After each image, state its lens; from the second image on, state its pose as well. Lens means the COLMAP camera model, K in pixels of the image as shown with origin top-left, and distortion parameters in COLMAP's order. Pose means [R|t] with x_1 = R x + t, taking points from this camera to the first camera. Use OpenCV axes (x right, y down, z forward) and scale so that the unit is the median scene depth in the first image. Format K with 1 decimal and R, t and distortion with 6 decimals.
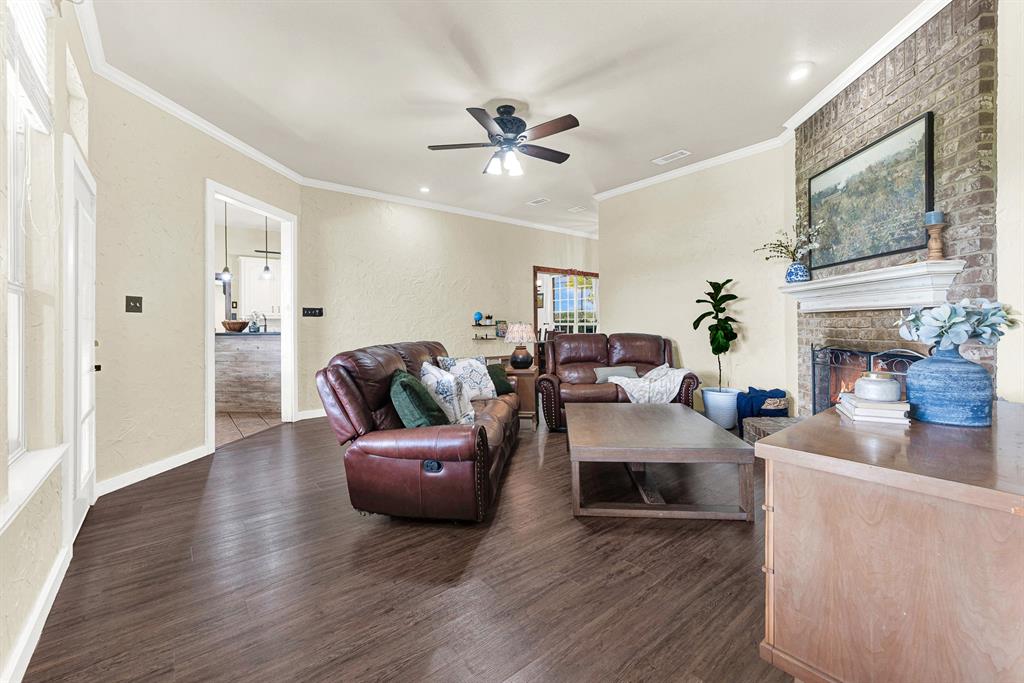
lens RADIAL K [[425.0, 0, 514.3], [0, 425.0, 340.7], [0, 0, 1]] dist [0.001483, 0.000377]
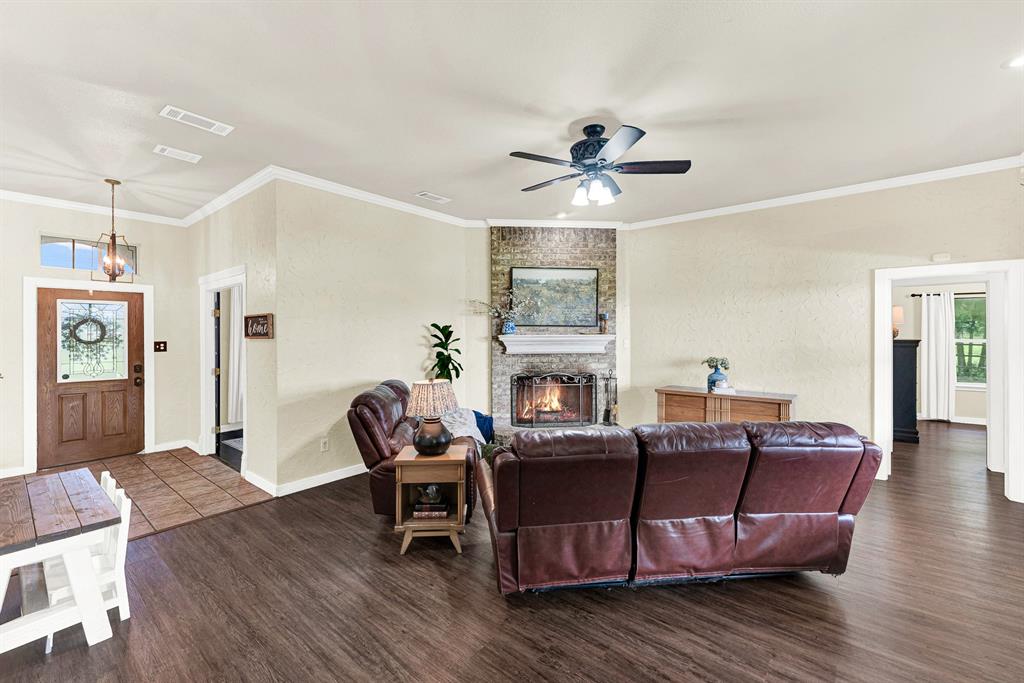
lens RADIAL K [[425.0, 0, 514.3], [0, 425.0, 340.7], [0, 0, 1]] dist [0.001483, 0.000377]
pose [[-0.194922, -0.000232, 0.980819, -0.920569], [0.043374, 0.999020, 0.008856, -0.145701], [-0.979859, 0.044268, -0.194721, 1.475754]]
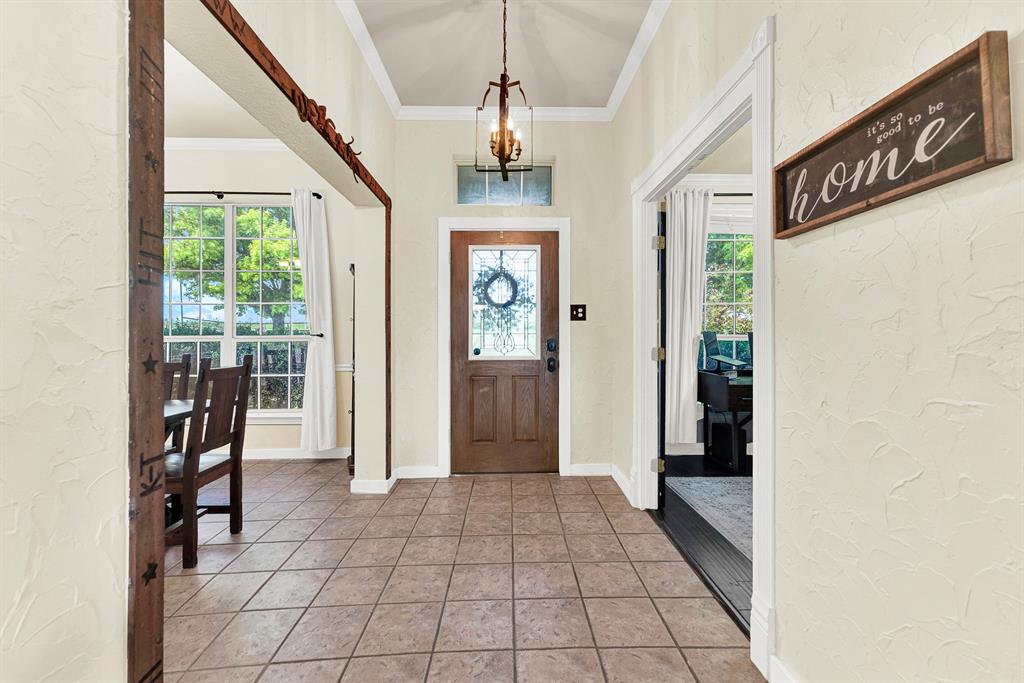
lens RADIAL K [[416.0, 0, 505.1], [0, 416.0, 330.4], [0, 0, 1]] dist [0.000709, 0.000305]
pose [[0.631434, 0.014888, 0.775287, 0.069509], [0.027376, 0.998764, -0.041476, -0.083349], [-0.774946, 0.047414, 0.630246, 2.001702]]
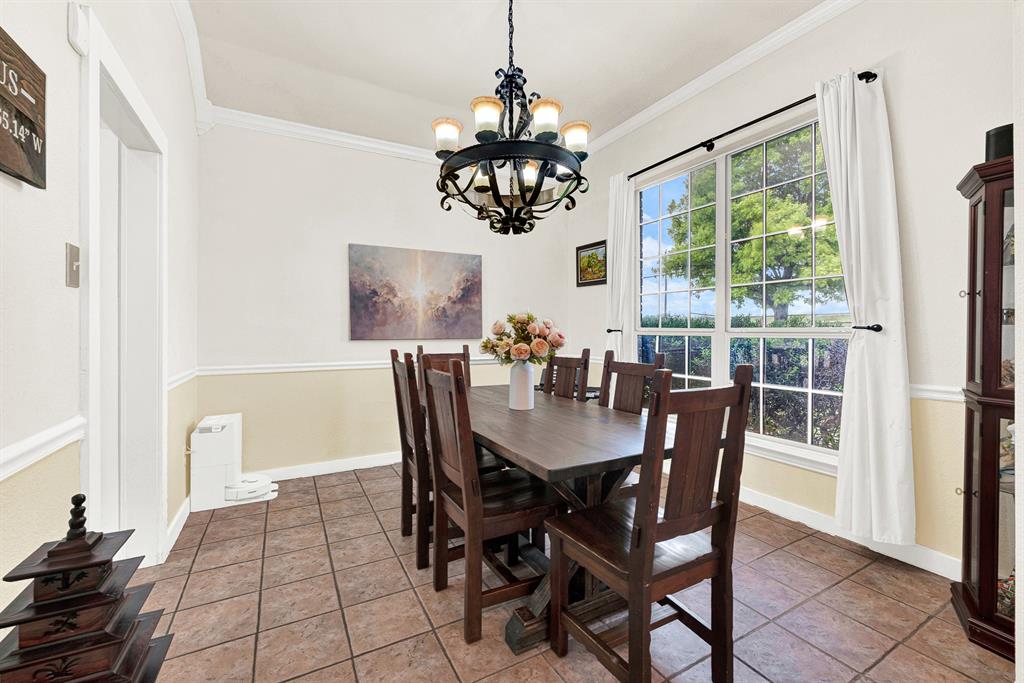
lens RADIAL K [[416.0, 0, 505.1], [0, 416.0, 330.4], [0, 0, 1]] dist [0.000709, 0.000305]
pose [[0.981079, 0.009288, -0.193382, 0.195193], [-0.016141, 0.999295, -0.033897, -0.095629], [0.192931, 0.036377, 0.980538, 2.352597]]
